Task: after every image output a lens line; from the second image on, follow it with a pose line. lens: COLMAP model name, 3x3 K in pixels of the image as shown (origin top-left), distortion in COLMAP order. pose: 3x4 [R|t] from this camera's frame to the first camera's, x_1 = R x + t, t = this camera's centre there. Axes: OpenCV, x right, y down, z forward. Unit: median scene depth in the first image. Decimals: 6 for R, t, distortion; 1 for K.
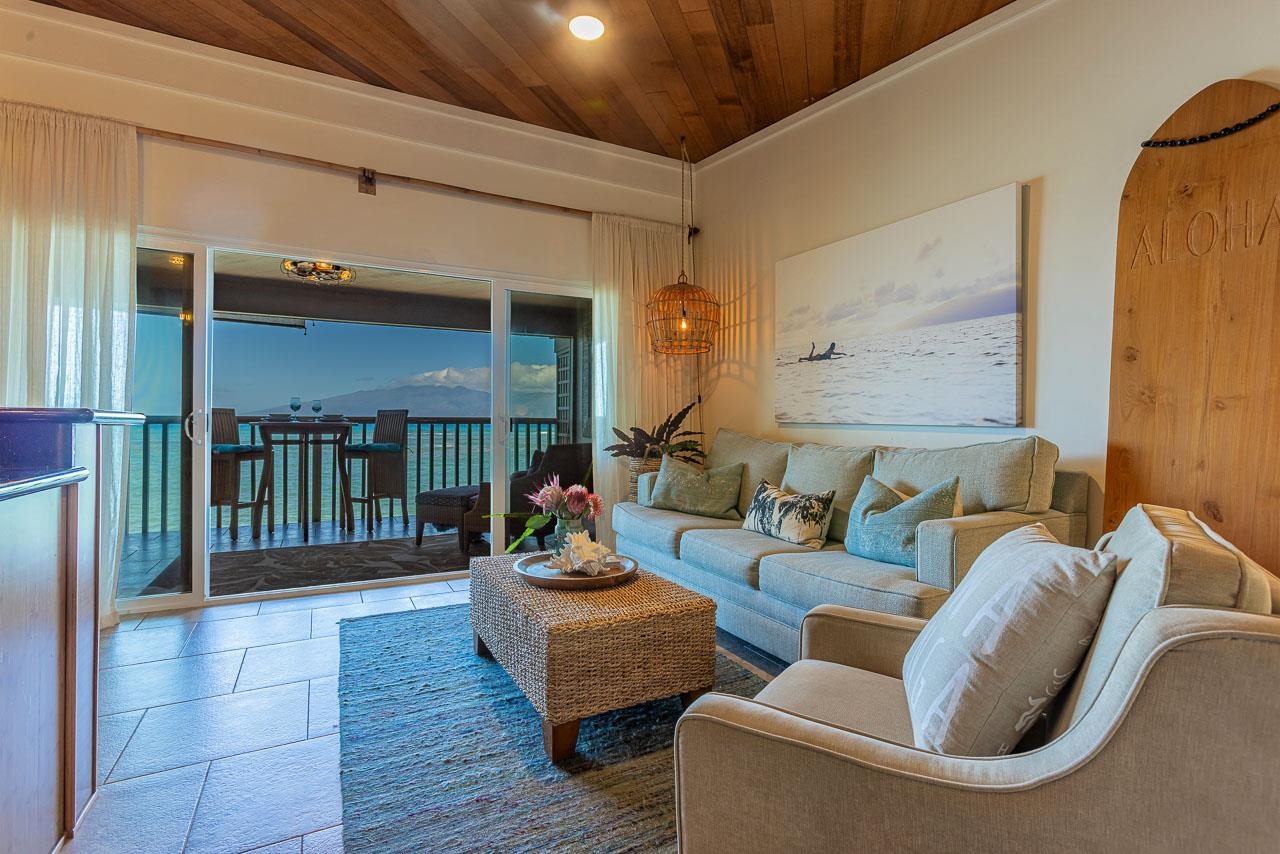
lens RADIAL K [[602.4, 0, 640.0], [0, 602.4, 427.0], [0, 0, 1]] dist [-0.001032, 0.000425]
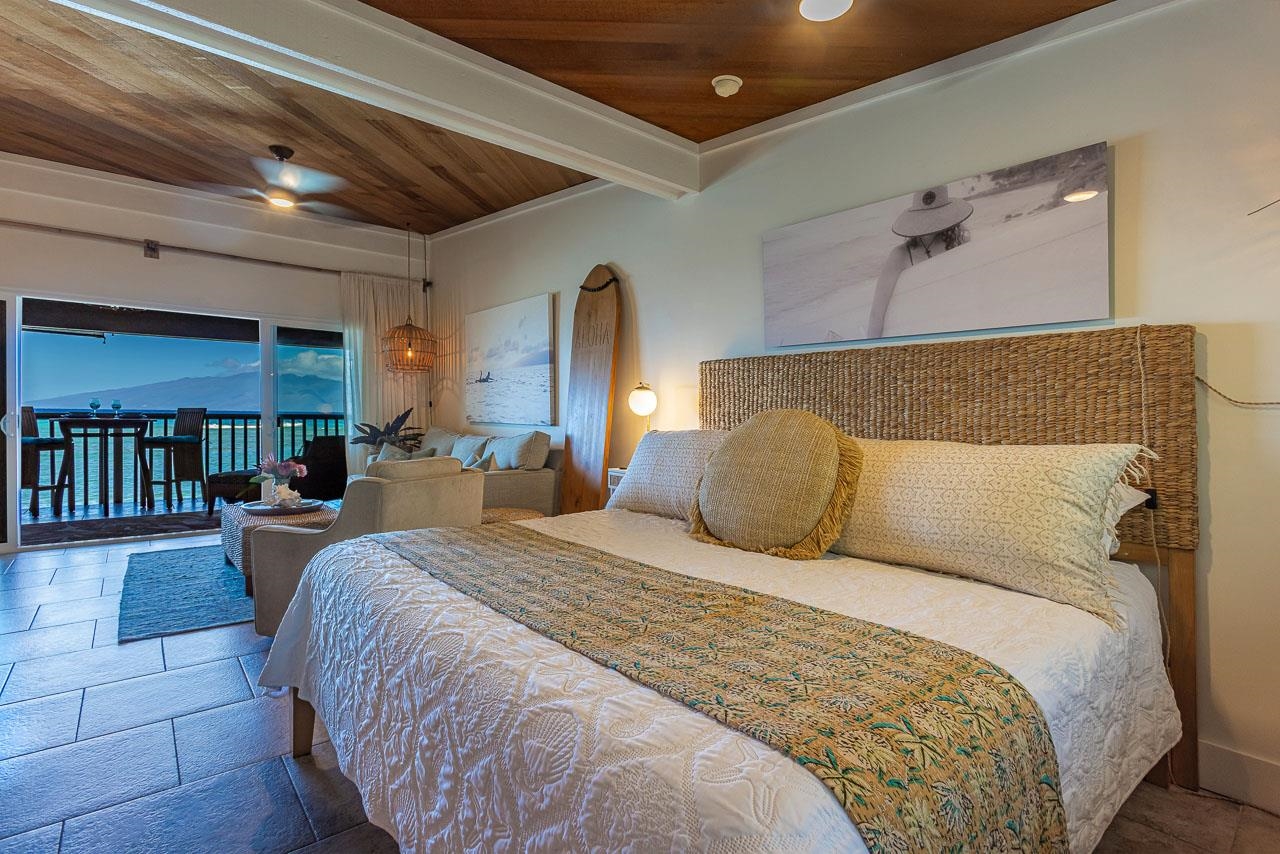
lens RADIAL K [[604.2, 0, 640.0], [0, 604.2, 427.0], [0, 0, 1]] dist [0.016105, 0.000325]
pose [[0.979824, 0.000483, 0.199862, 0.271659], [-0.003234, 0.999905, 0.013435, -0.011364], [-0.199837, -0.013810, 0.979732, -0.452950]]
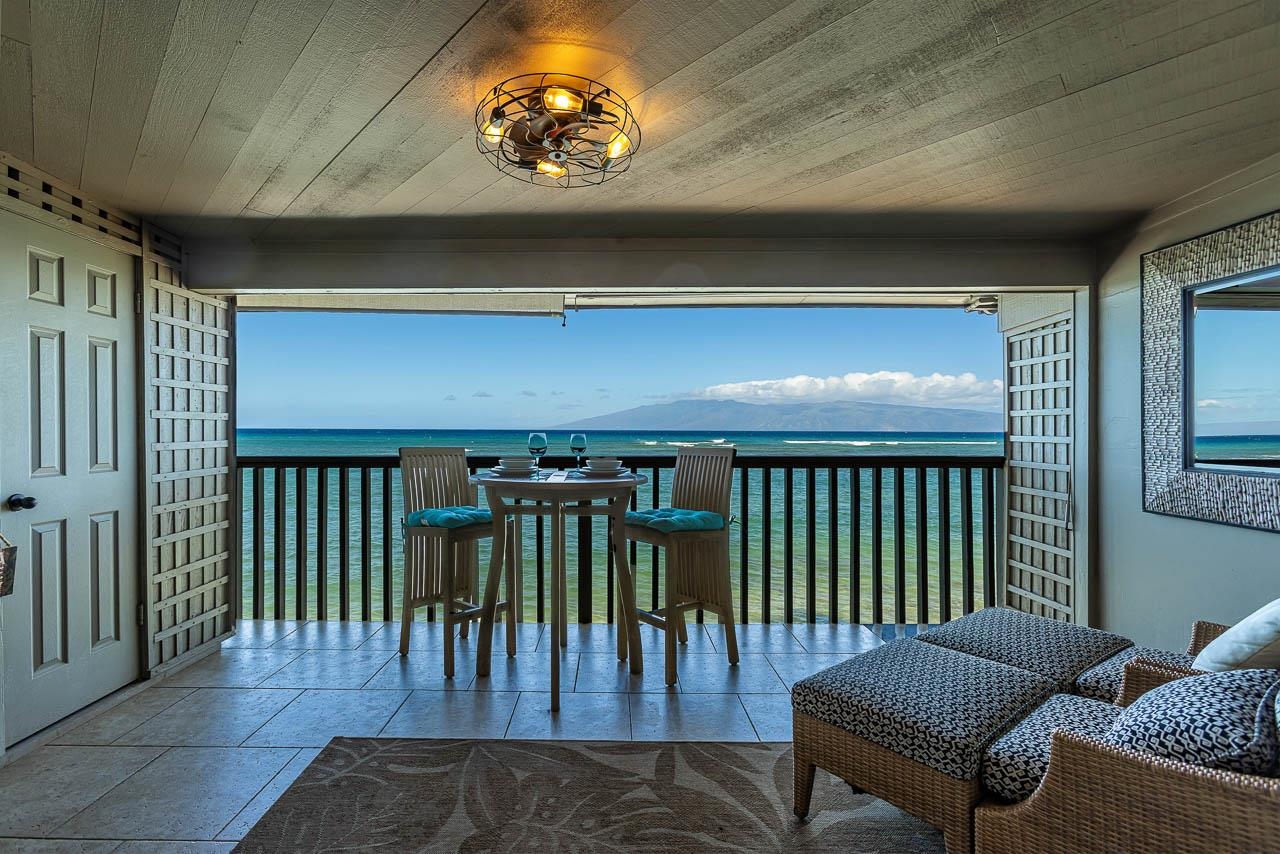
lens RADIAL K [[583.2, 0, 590.1], [0, 583.2, 433.8], [0, 0, 1]] dist [0.000516, 0.000055]
pose [[0.871767, -0.006113, -0.489883, -0.295116], [0.001117, 0.999944, -0.010490, -0.039302], [0.489920, 0.008597, 0.871725, 0.597979]]
